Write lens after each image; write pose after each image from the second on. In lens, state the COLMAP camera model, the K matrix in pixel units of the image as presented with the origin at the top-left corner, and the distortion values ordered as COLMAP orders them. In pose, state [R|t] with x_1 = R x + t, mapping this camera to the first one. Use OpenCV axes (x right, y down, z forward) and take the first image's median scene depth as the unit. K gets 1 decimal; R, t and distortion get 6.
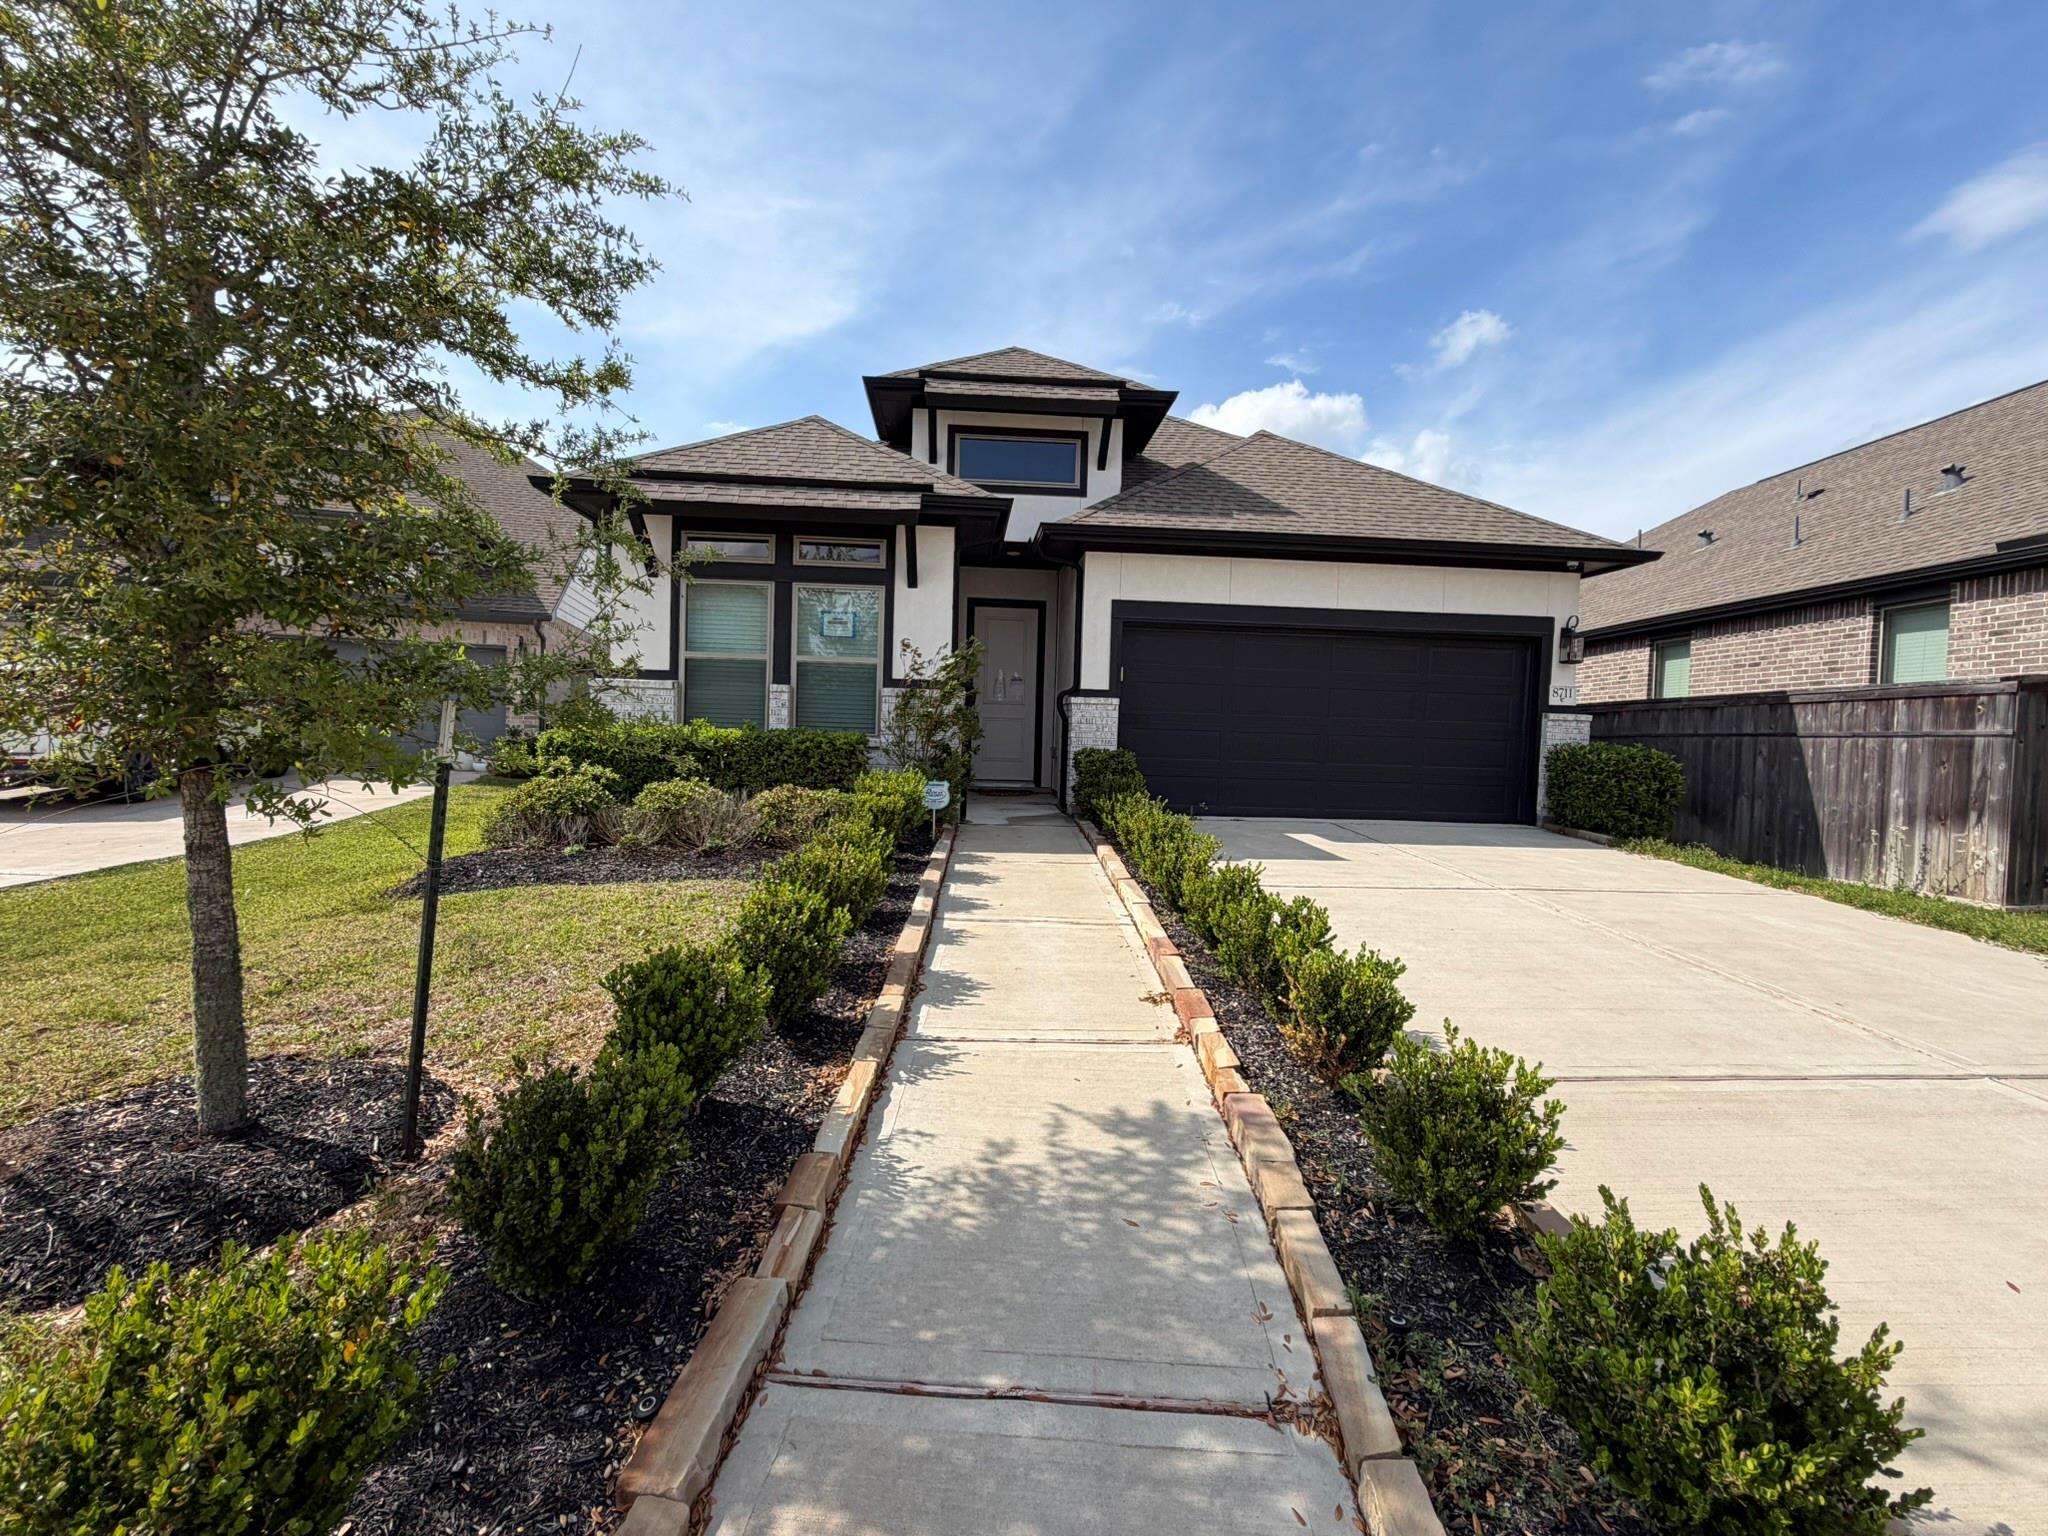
lens RADIAL K [[948.6, 0, 1024.0], [0, 948.6, 768.0], [0, 0, 1]] dist [0.000565, 0.000236]
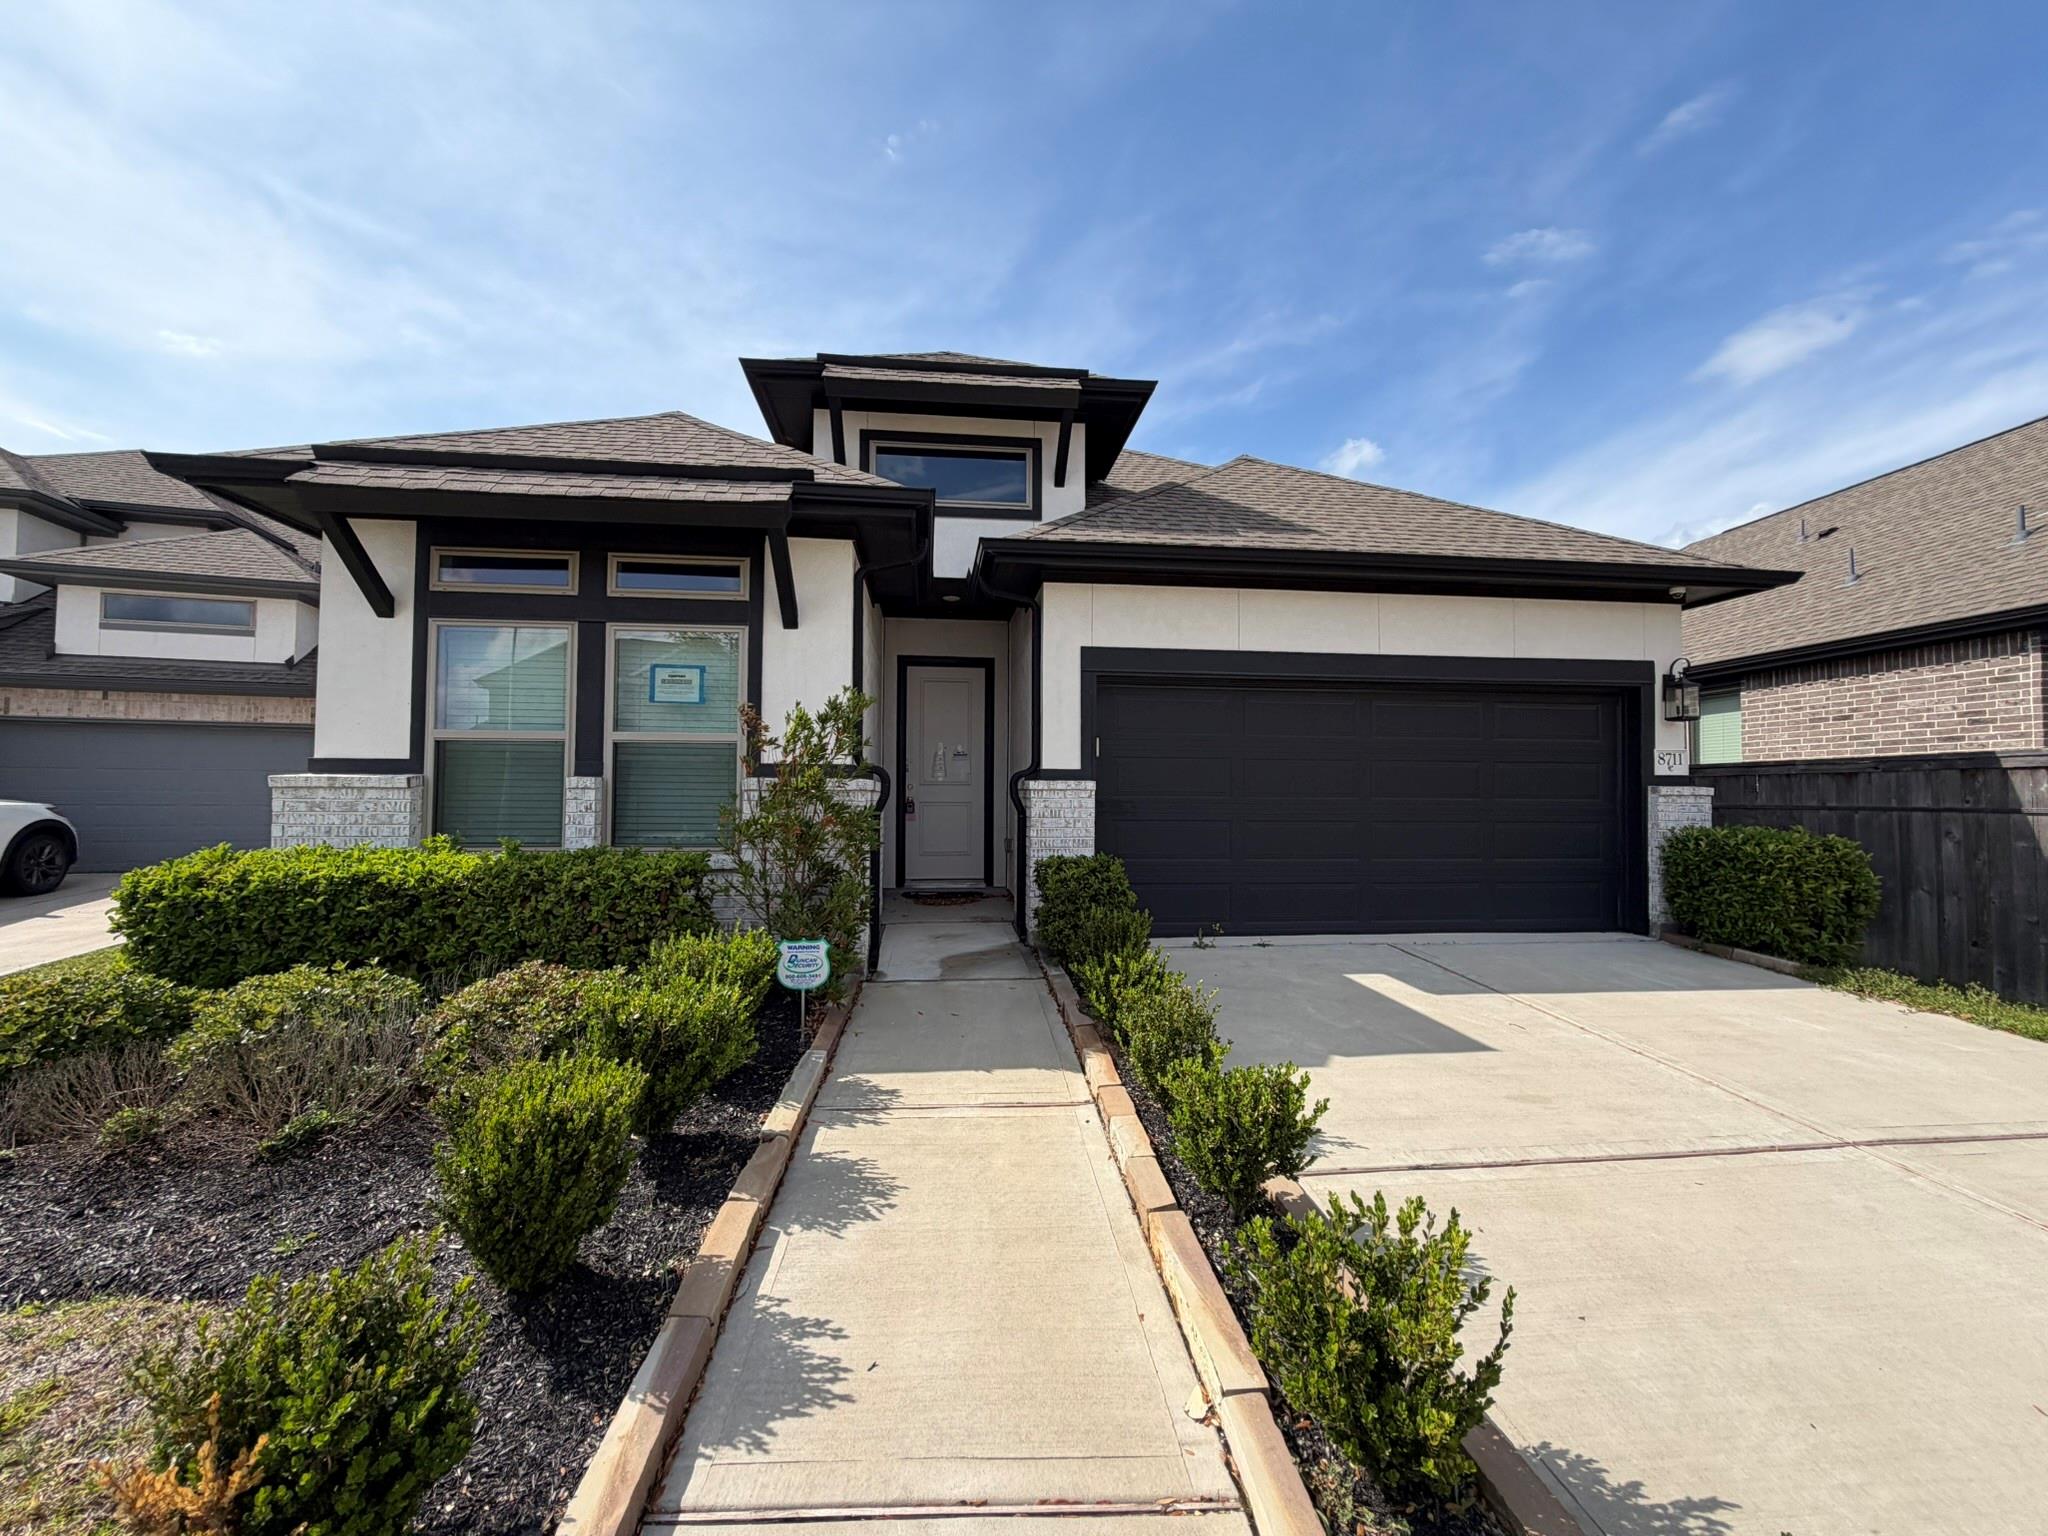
lens RADIAL K [[820.9, 0, 1020.0], [0, 820.9, 772.6], [0, 0, 1]] dist [-0.001662, -0.000051]
pose [[0.998773, -0.023137, 0.043792, 0.015852], [0.025682, 0.997959, -0.058471, -0.045332], [-0.042350, 0.059524, 0.997328, 0.382762]]
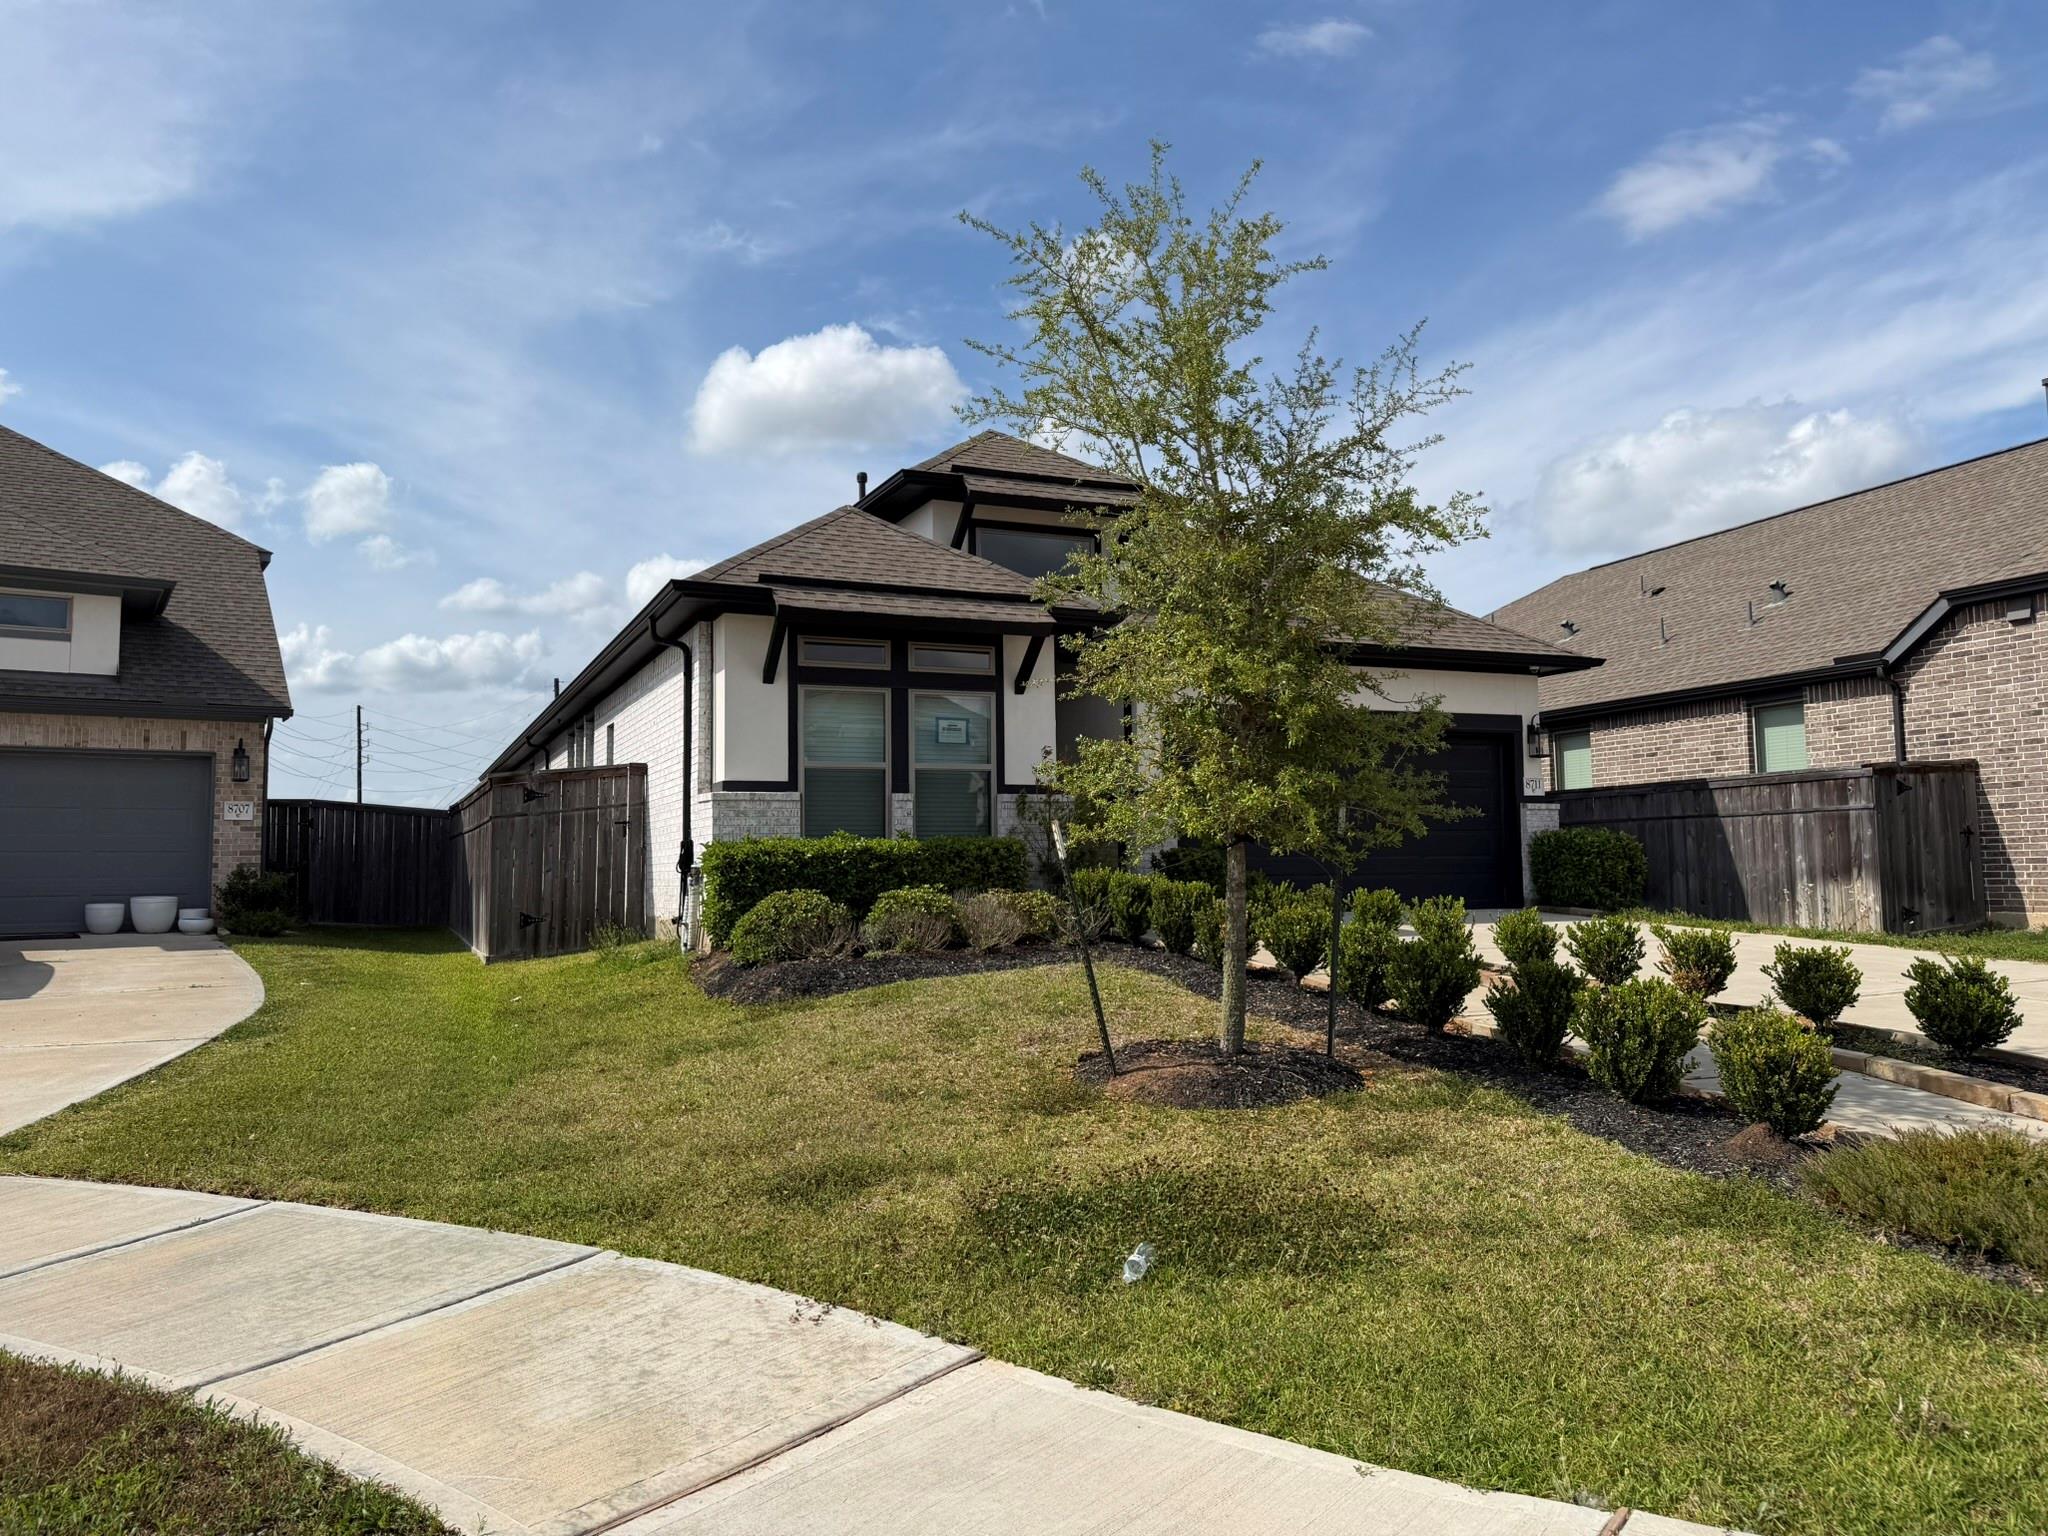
lens RADIAL K [[1437.1, 0, 1024.0], [0, 1437.1, 768.0], [0, 0, 1]] dist [0.106879, -0.226063]
pose [[0.939140, -0.018366, 0.343042, -0.580851], [0.052527, 0.994505, -0.090558, 0.023456], [-0.339494, 0.103065, 0.934945, -0.378898]]
